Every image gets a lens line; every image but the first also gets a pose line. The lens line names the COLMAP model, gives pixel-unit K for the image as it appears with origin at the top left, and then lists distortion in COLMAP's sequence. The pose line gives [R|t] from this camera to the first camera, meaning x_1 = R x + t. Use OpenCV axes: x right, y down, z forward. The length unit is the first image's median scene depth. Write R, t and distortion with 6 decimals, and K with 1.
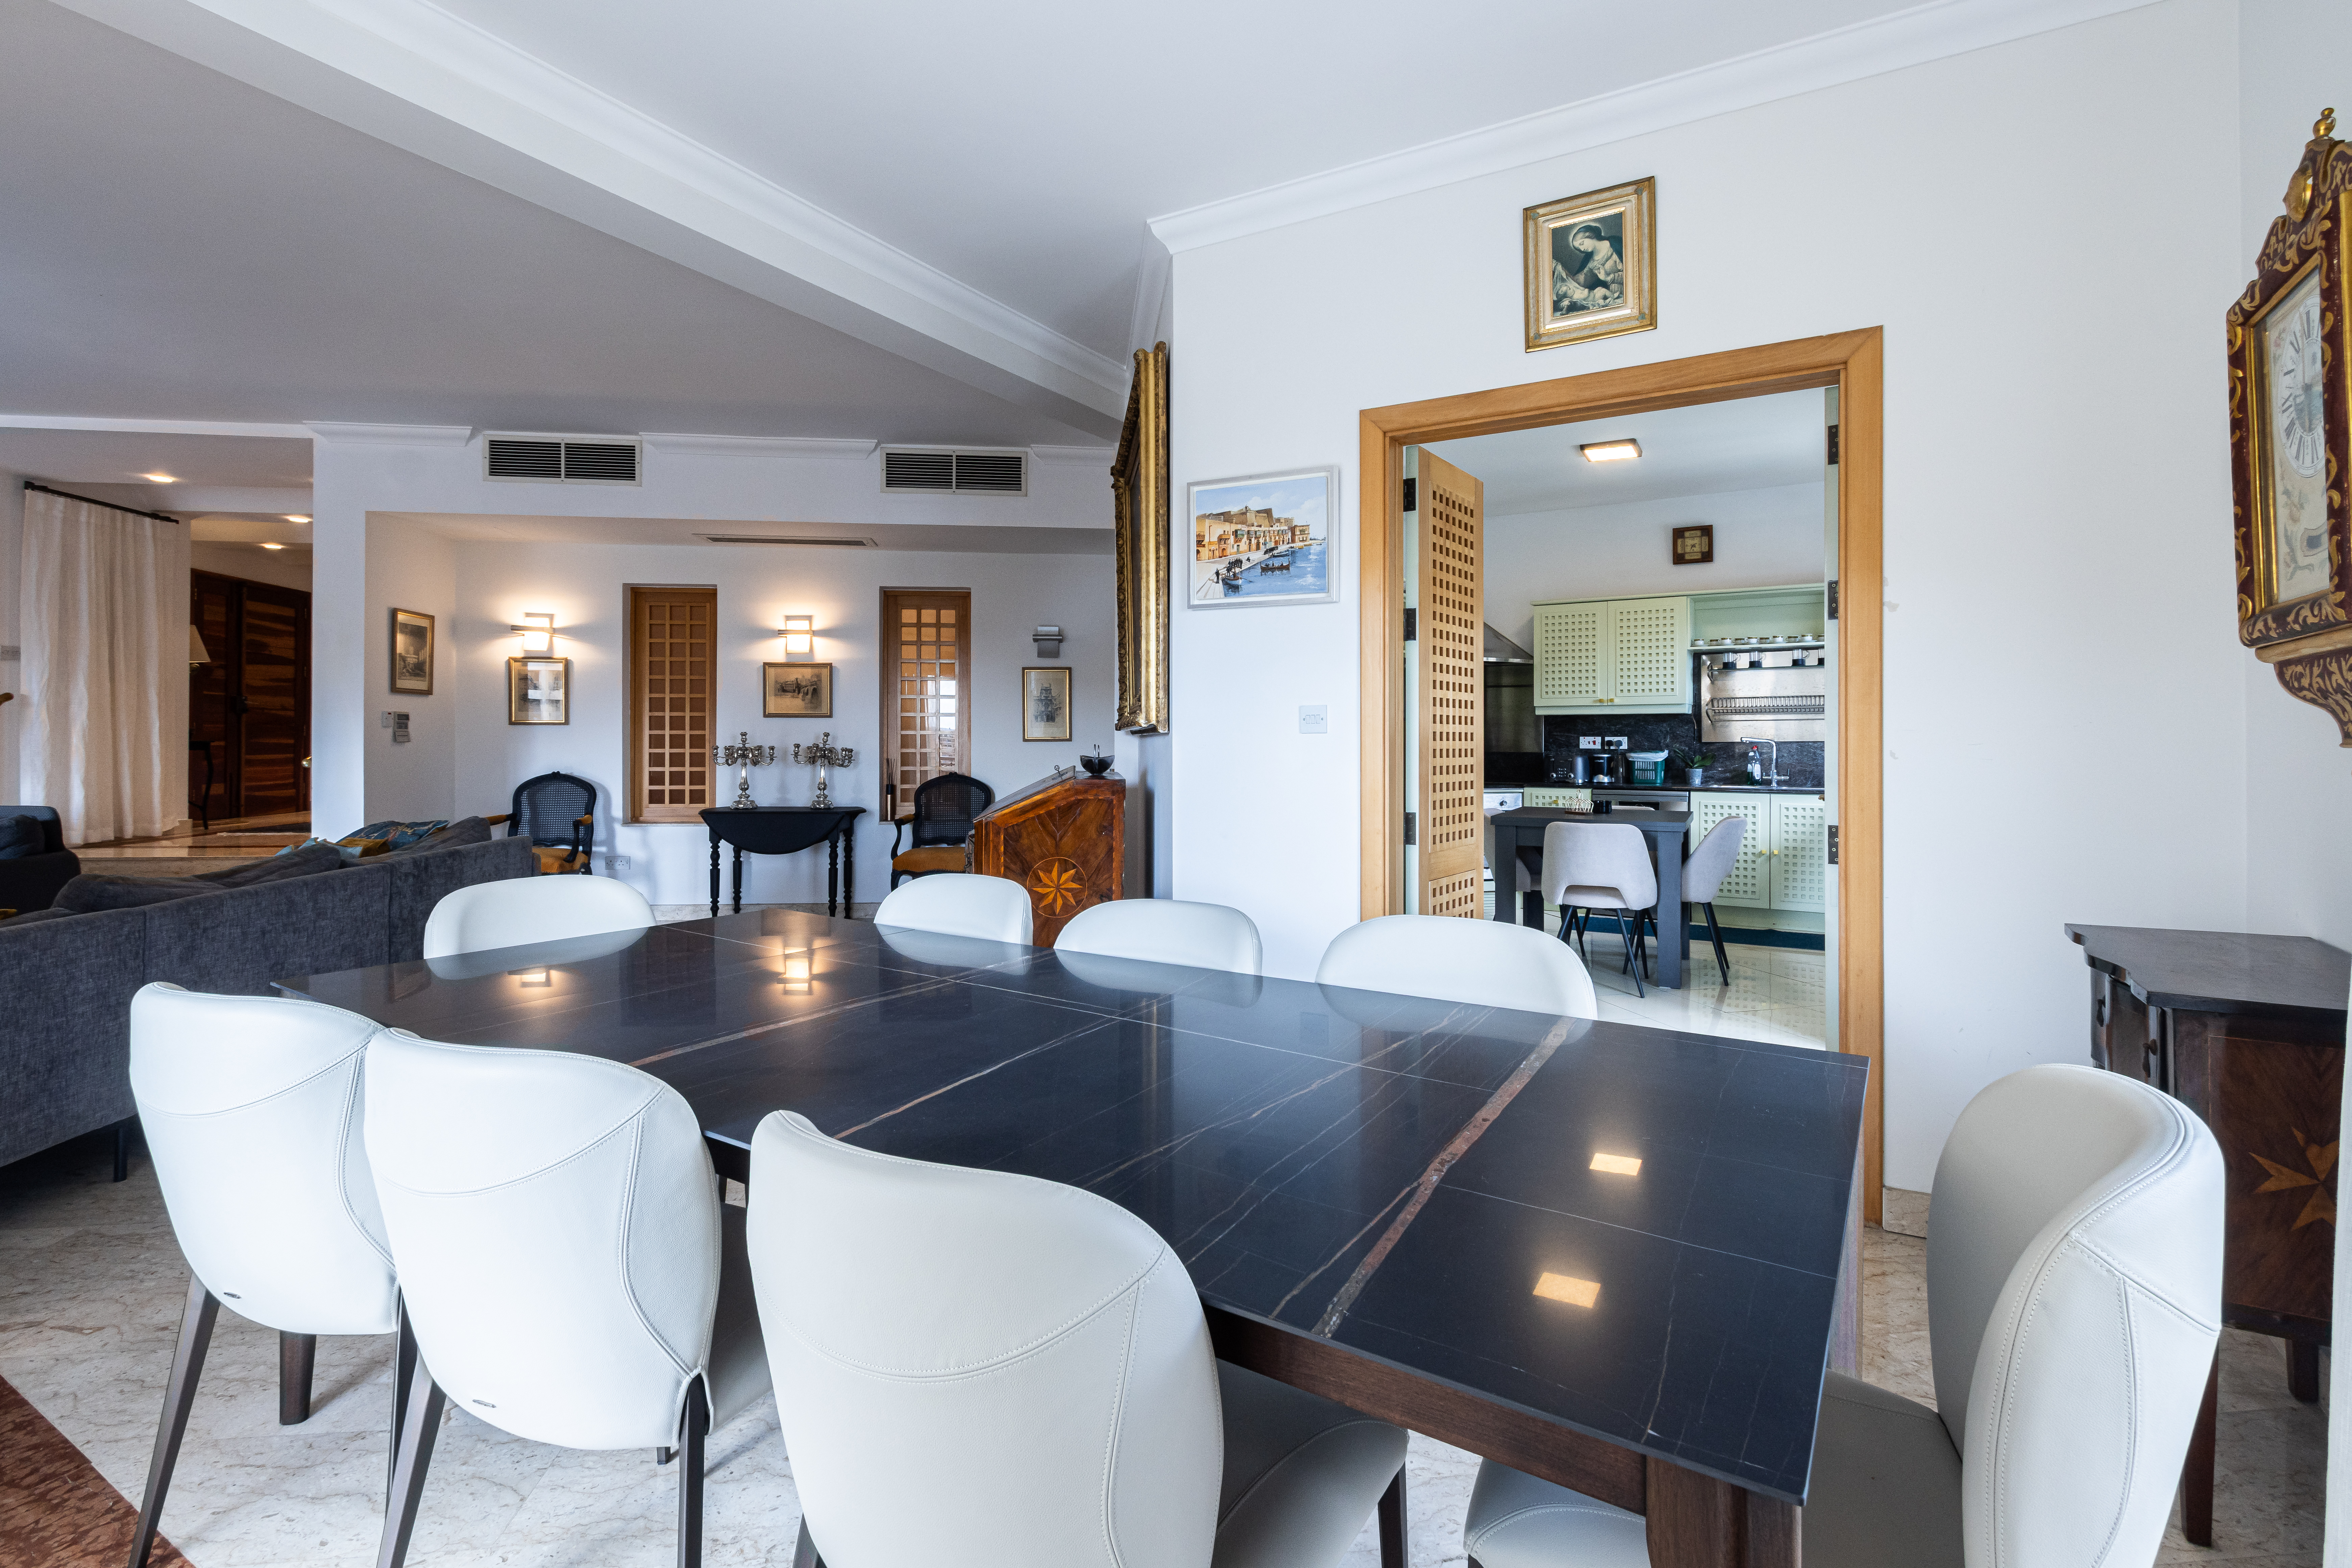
lens RADIAL K [[1019.7, 0, 1178.5], [0, 1019.7, 741.8], [0, 0, 1]] dist [-0.000040, 0.000111]
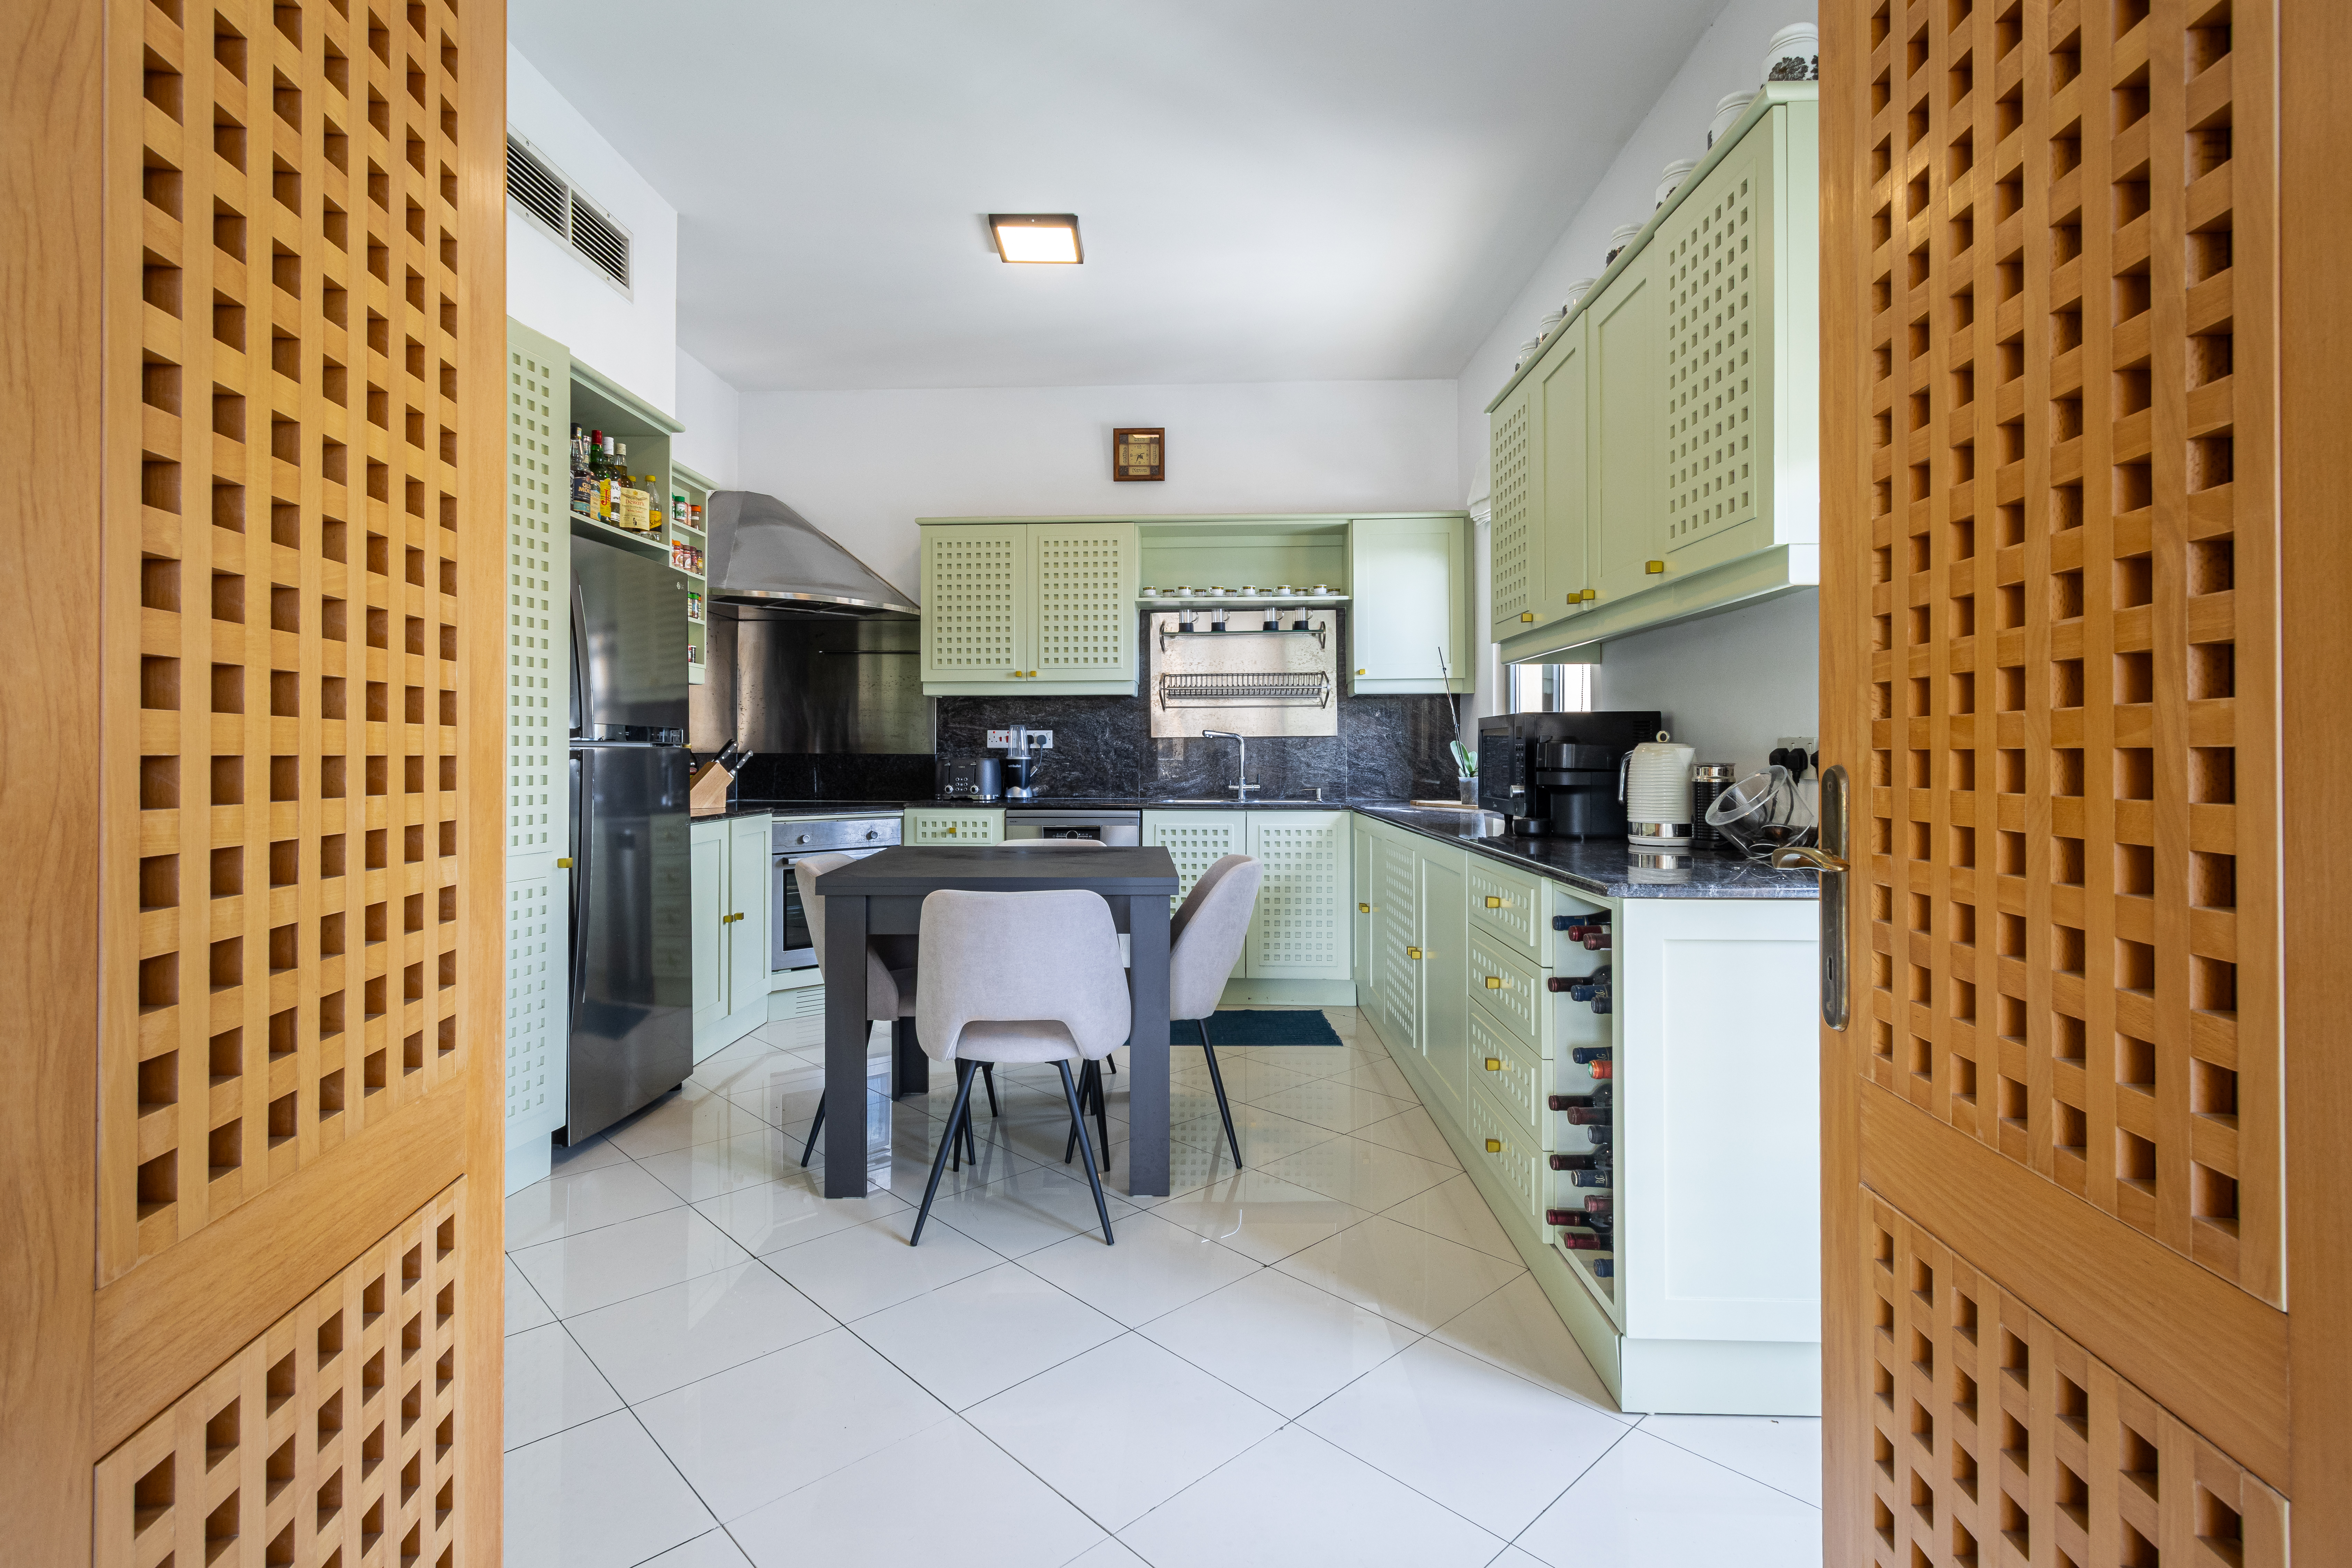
lens RADIAL K [[1114.8, 0, 1086.1], [0, 1114.8, 746.2], [0, 0, 1]] dist [-0.000907, -0.000099]
pose [[0.894438, 0.001958, 0.447187, 0.136087], [0.001795, 0.999967, -0.007968, 0.012315], [-0.447188, 0.007929, 0.894405, 0.347165]]
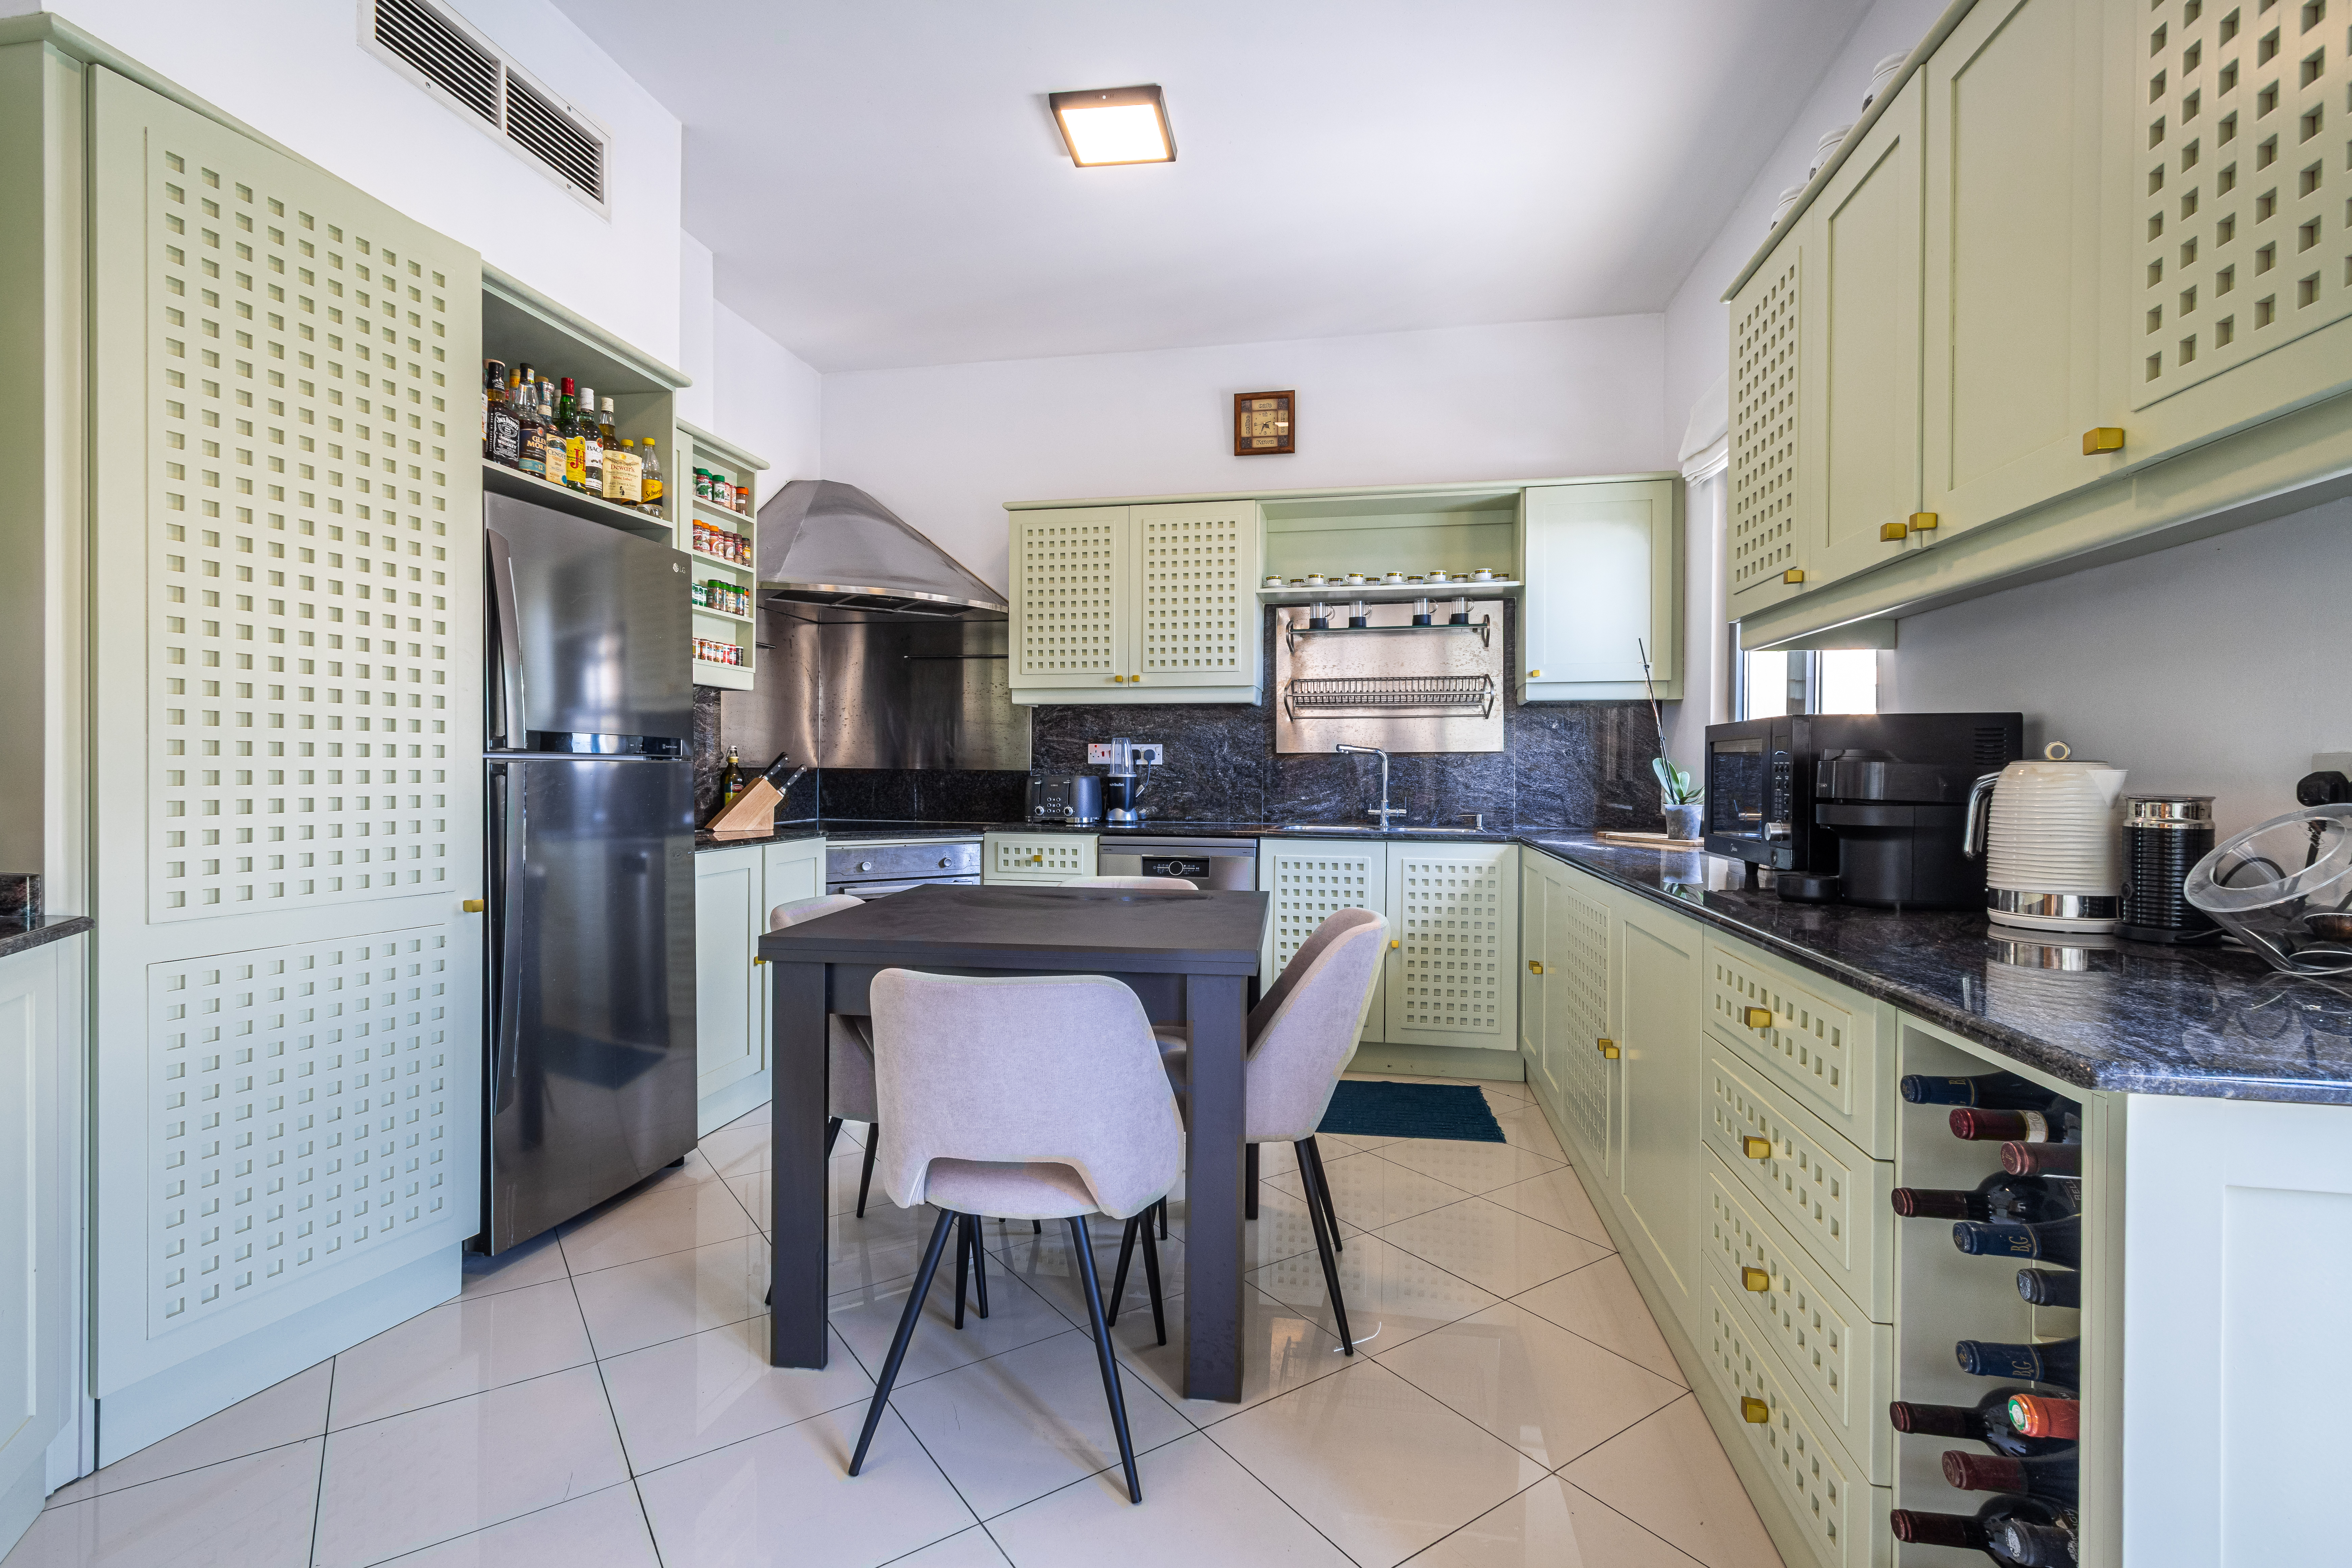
lens RADIAL K [[1073.9, 0, 1076.6], [0, 1073.9, 776.8], [0, 0, 1]] dist [-0.001685, 0.000282]
pose [[0.954057, 0.002941, 0.299612, 0.217466], [-0.004805, 0.999973, 0.005486, 0.011474], [-0.299588, -0.006673, 0.954045, 0.443974]]
